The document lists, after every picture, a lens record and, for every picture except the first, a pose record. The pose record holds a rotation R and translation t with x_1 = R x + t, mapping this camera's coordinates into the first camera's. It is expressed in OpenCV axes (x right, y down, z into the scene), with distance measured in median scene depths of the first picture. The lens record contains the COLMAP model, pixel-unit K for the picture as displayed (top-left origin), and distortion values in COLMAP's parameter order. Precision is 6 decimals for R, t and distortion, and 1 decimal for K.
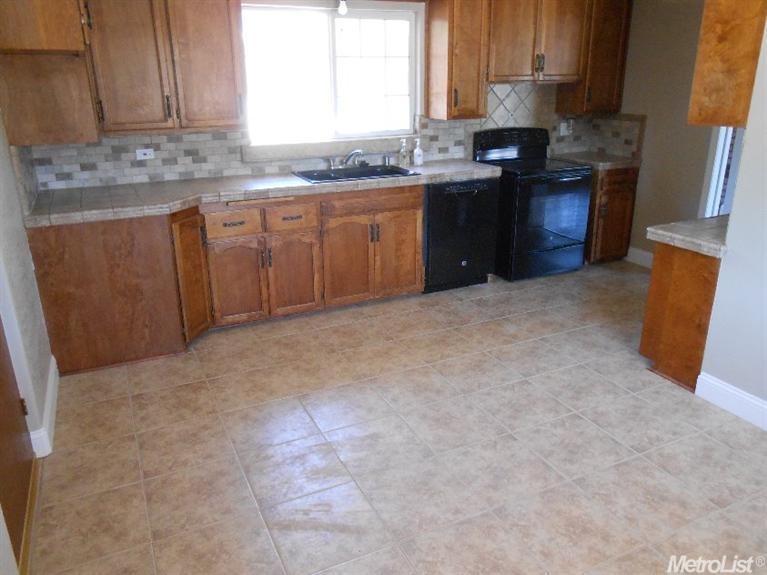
lens RADIAL K [[601.9, 0, 380.8], [0, 601.9, 286.1], [0, 0, 1]] dist [-0.042509, 0.071652]
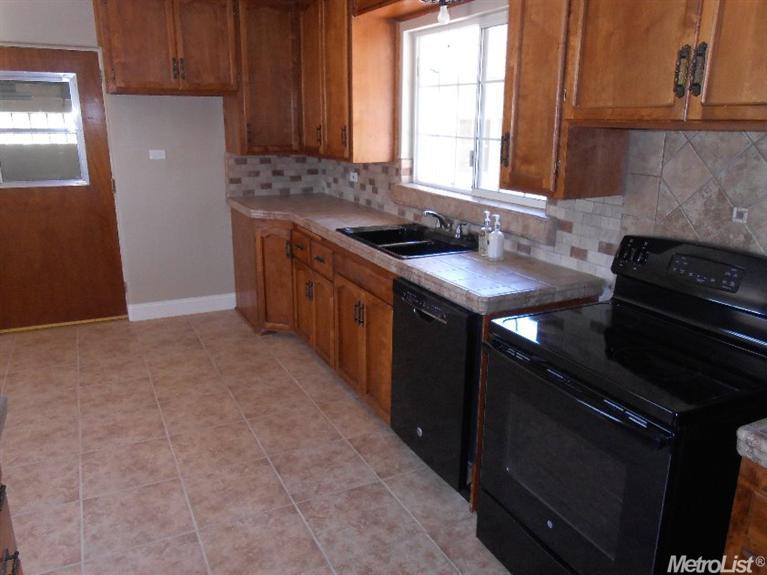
lens RADIAL K [[601.9, 0, 380.8], [0, 601.9, 286.1], [0, 0, 1]] dist [-0.042509, 0.071652]
pose [[0.013046, 0.281177, -0.959567, 0.763577], [-0.333874, 0.905797, 0.260881, -0.353921], [0.942527, 0.316971, 0.105695, 1.014732]]
